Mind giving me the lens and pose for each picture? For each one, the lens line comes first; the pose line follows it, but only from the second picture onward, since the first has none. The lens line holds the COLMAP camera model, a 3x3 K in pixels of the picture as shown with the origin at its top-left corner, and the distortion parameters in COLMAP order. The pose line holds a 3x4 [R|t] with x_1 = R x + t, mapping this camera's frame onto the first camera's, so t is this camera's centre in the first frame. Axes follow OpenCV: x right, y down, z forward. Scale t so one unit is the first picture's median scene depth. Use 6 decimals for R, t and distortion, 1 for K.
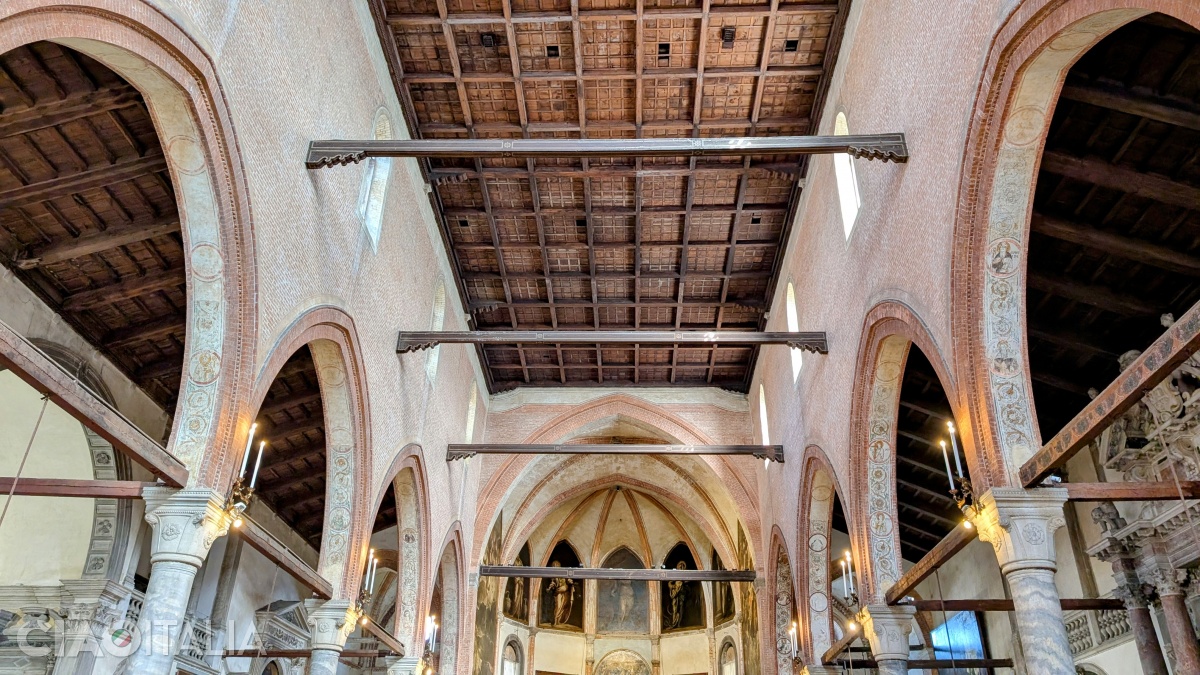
lens RADIAL K [[829.8, 0, 600.0], [0, 829.8, 337.5], [0, 0, 1]] dist [0.060119, -0.069534]
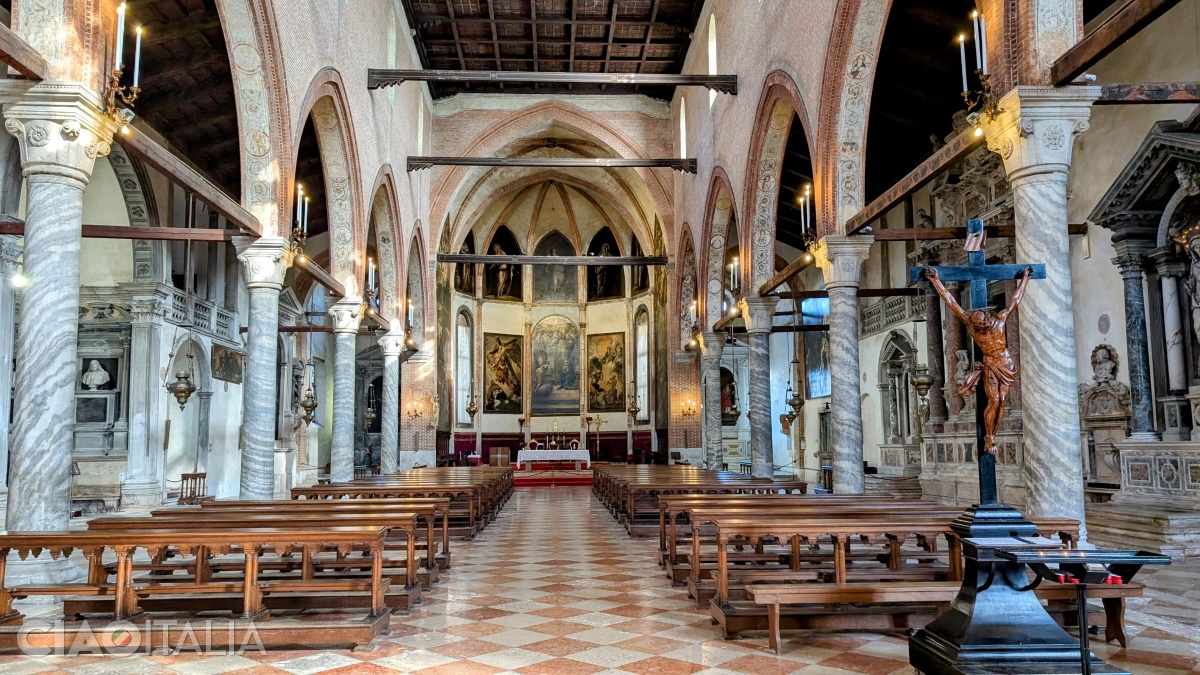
lens RADIAL K [[829.8, 0, 600.0], [0, 829.8, 337.5], [0, 0, 1]] dist [0.060119, -0.069534]
pose [[0.995410, -0.017515, 0.094081, -0.029764], [-0.020740, 0.920260, 0.390758, -0.088493], [-0.093423, -0.390916, 0.915673, -0.154156]]
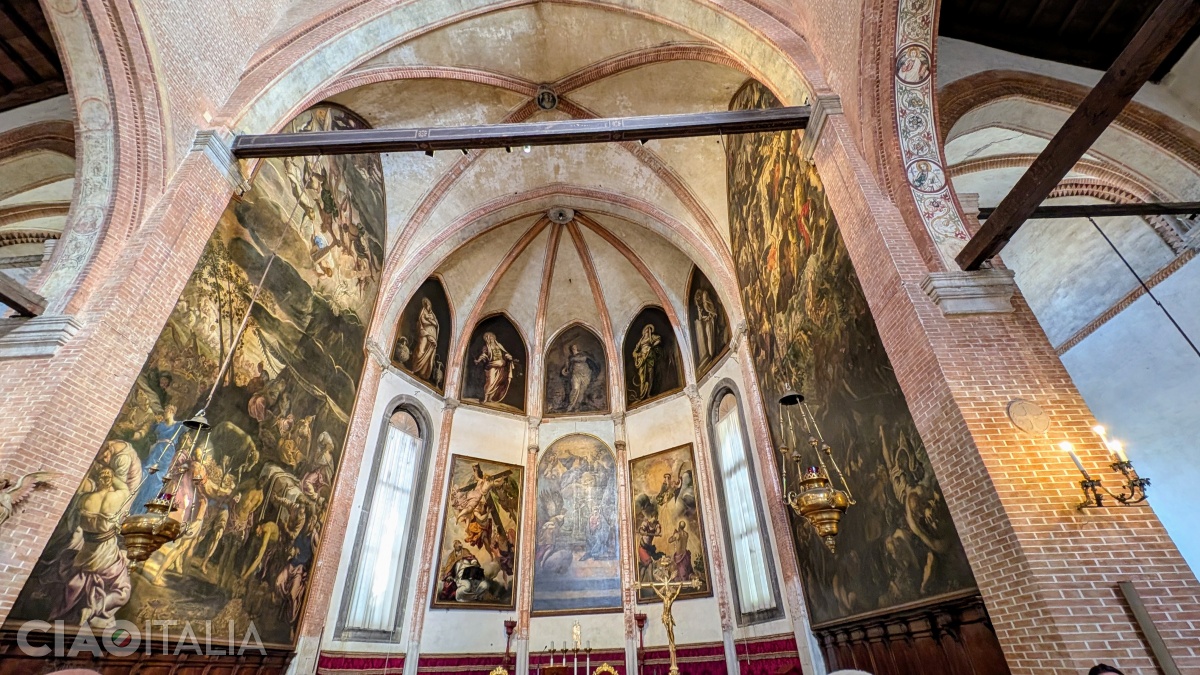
lens RADIAL K [[471.5, 0, 603.6], [0, 471.5, 355.9], [0, 0, 1]] dist [0.000136, -0.000005]
pose [[0.998740, -0.040684, 0.029374, 0.058014], [0.042436, 0.997192, -0.061696, 0.456509], [-0.026782, 0.062865, 0.997663, 0.781387]]
